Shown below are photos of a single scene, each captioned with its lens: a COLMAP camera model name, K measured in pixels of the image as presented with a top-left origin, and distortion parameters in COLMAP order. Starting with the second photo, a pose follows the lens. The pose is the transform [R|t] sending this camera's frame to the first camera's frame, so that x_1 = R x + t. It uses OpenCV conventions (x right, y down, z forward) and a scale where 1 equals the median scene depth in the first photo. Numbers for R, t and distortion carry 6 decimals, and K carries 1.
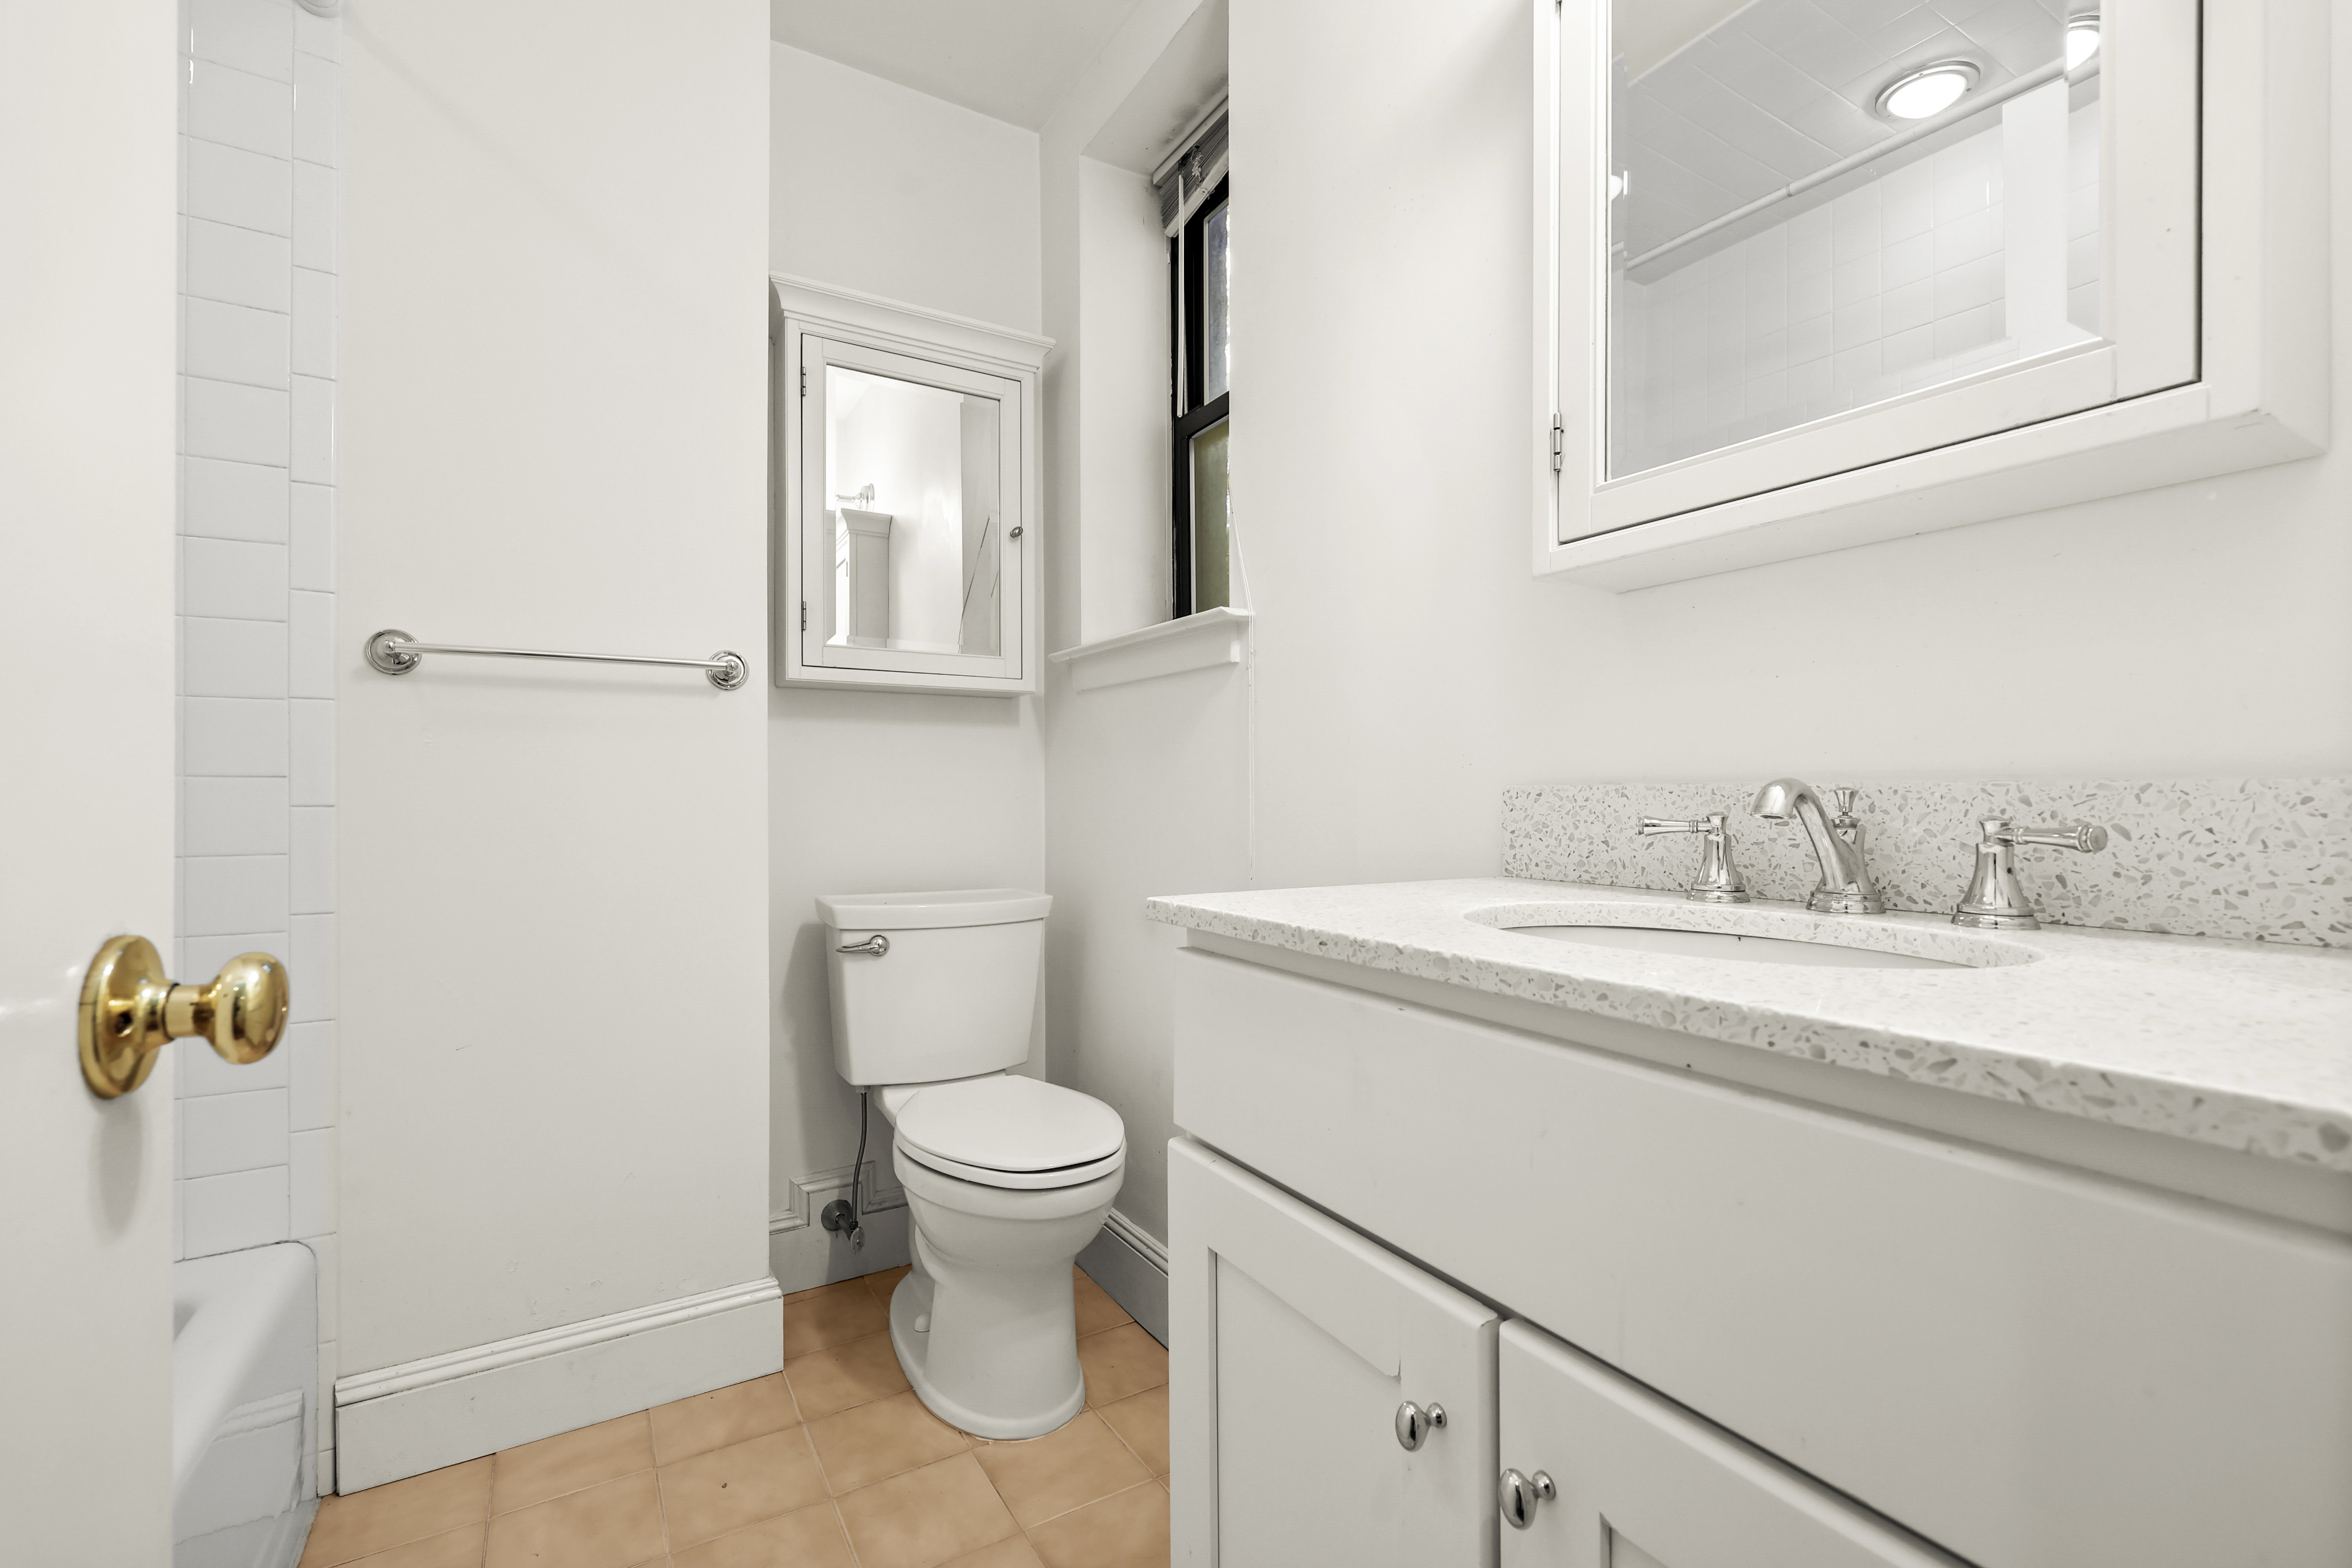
lens RADIAL K [[1028.0, 0, 1173.7], [0, 1028.0, 788.5], [0, 0, 1]] dist [-0.000113, 0.000006]
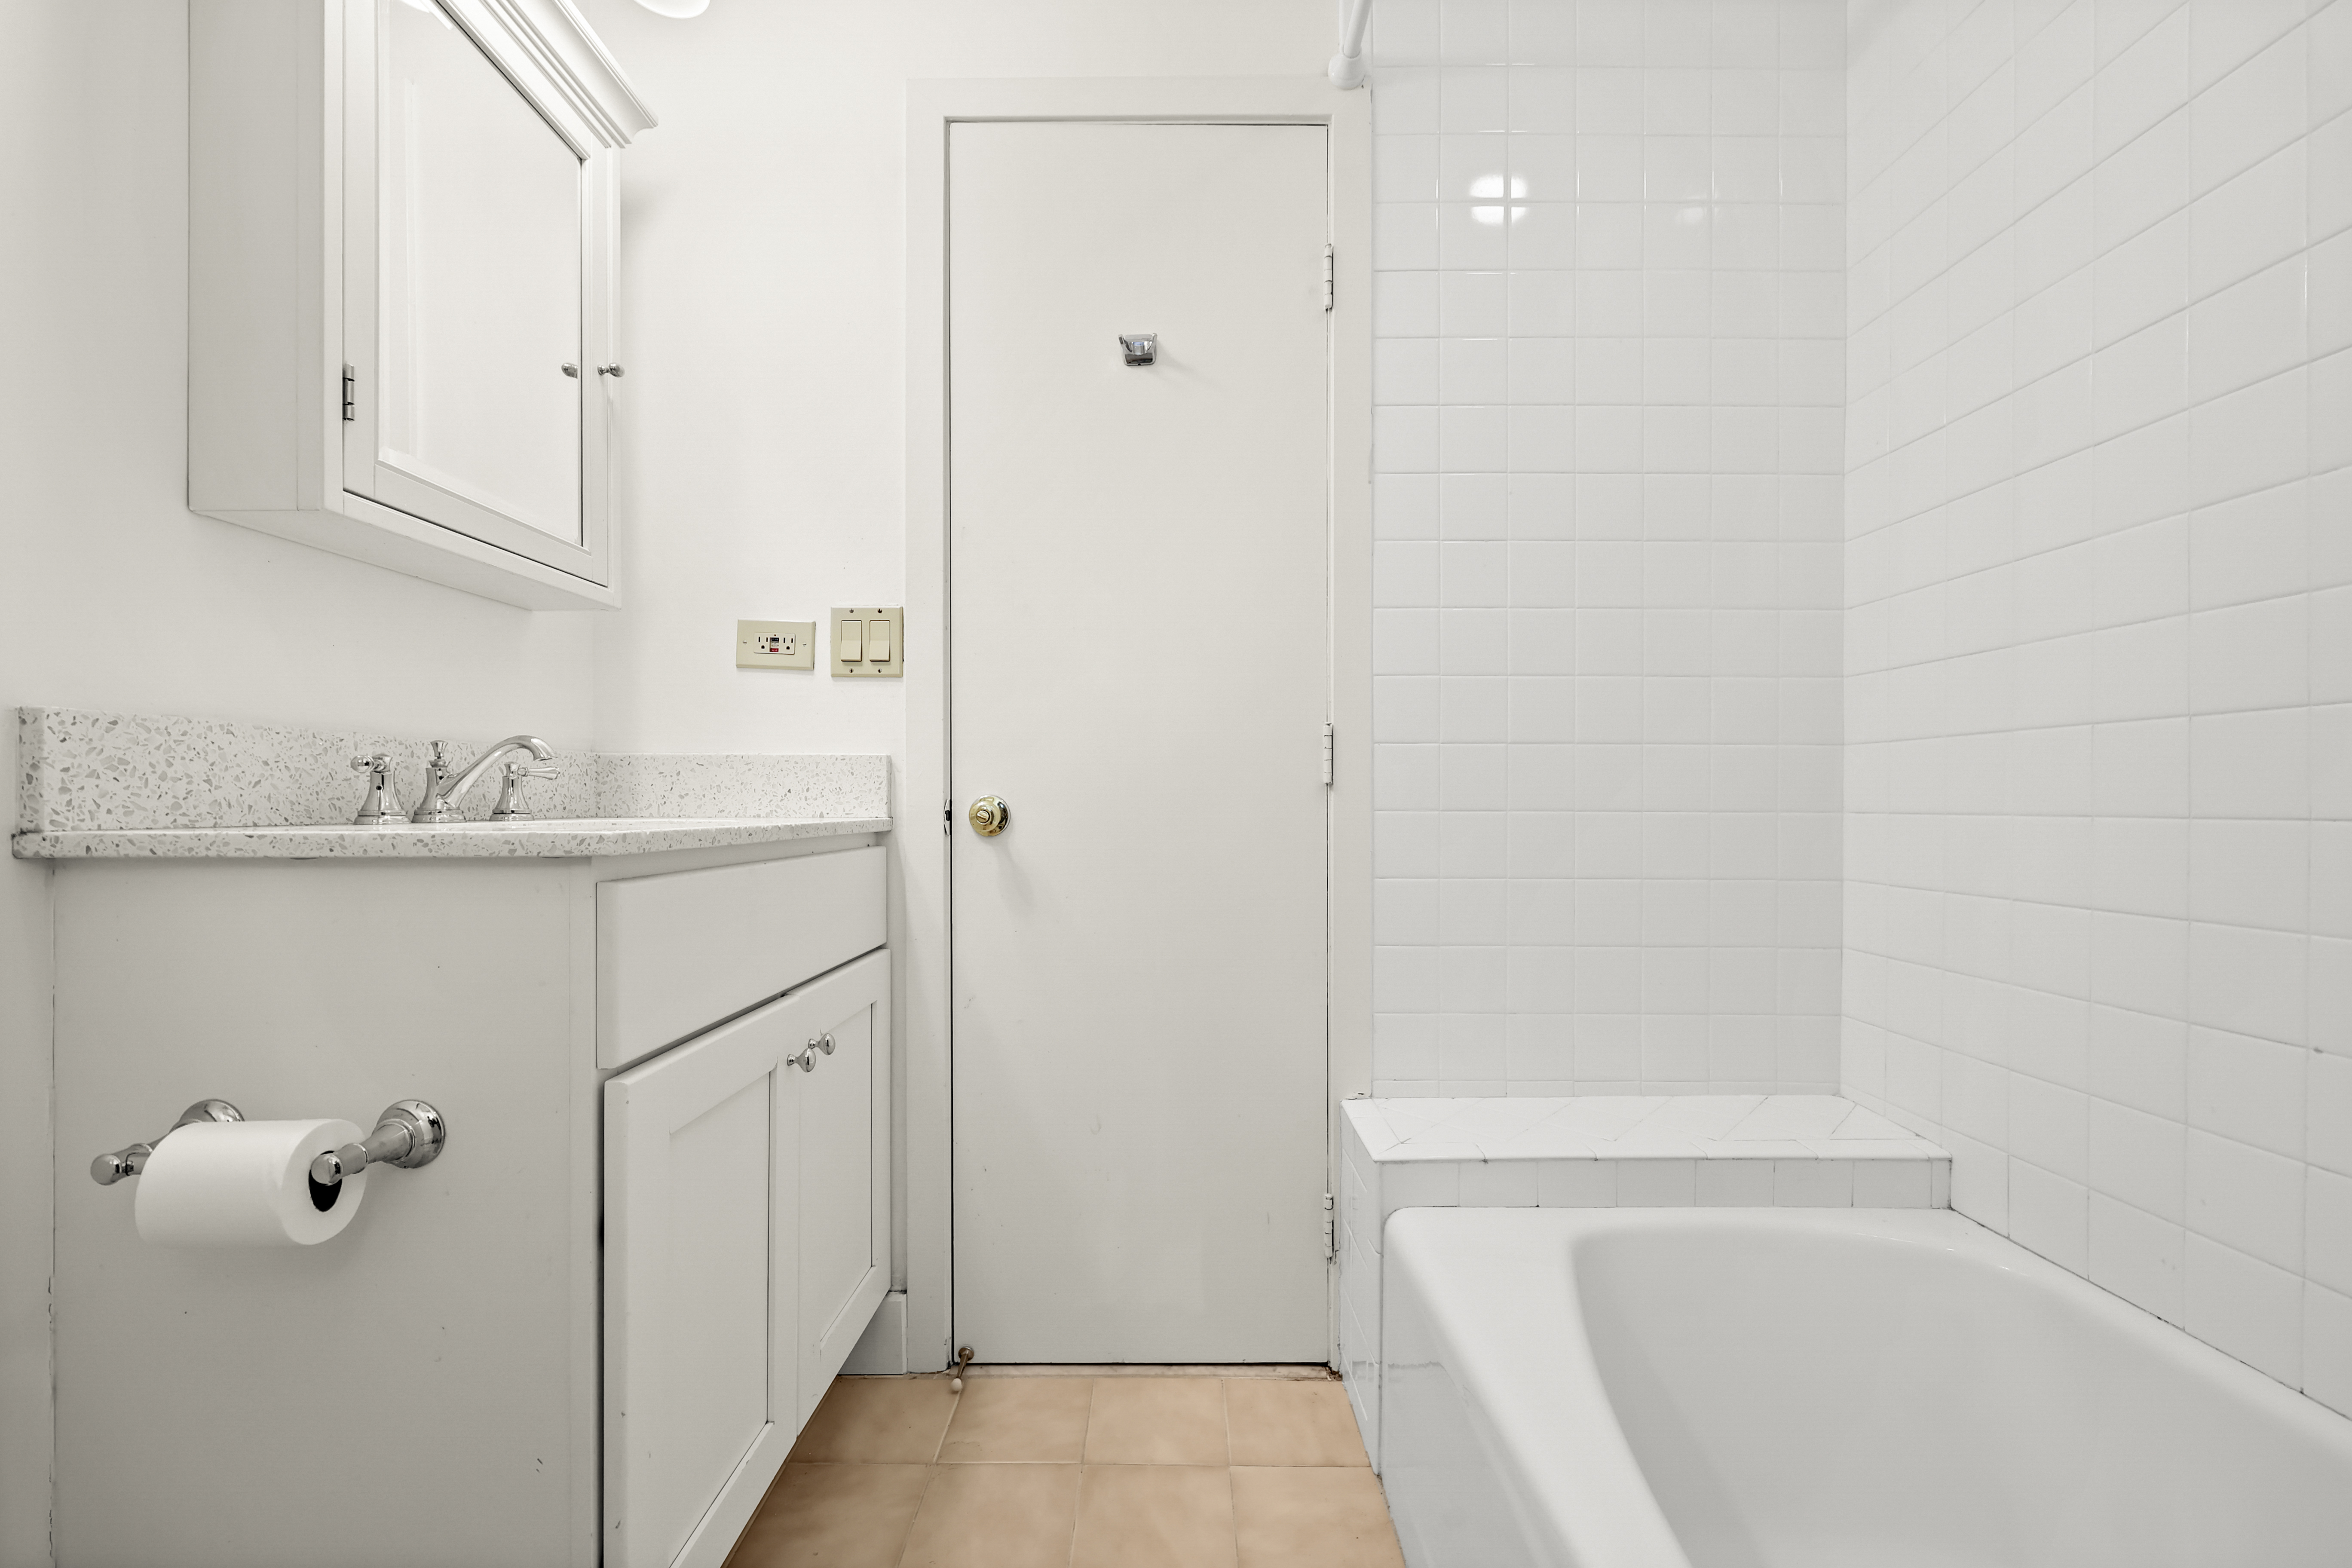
lens RADIAL K [[950.6, 0, 1173.9], [0, 950.6, 805.3], [0, 0, 1]] dist [0.000753, -0.000964]
pose [[-0.853445, -0.002463, 0.521176, -0.762436], [-0.003629, 0.999993, -0.001217, 0.071006], [-0.521170, -0.002930, -0.853448, 1.262236]]
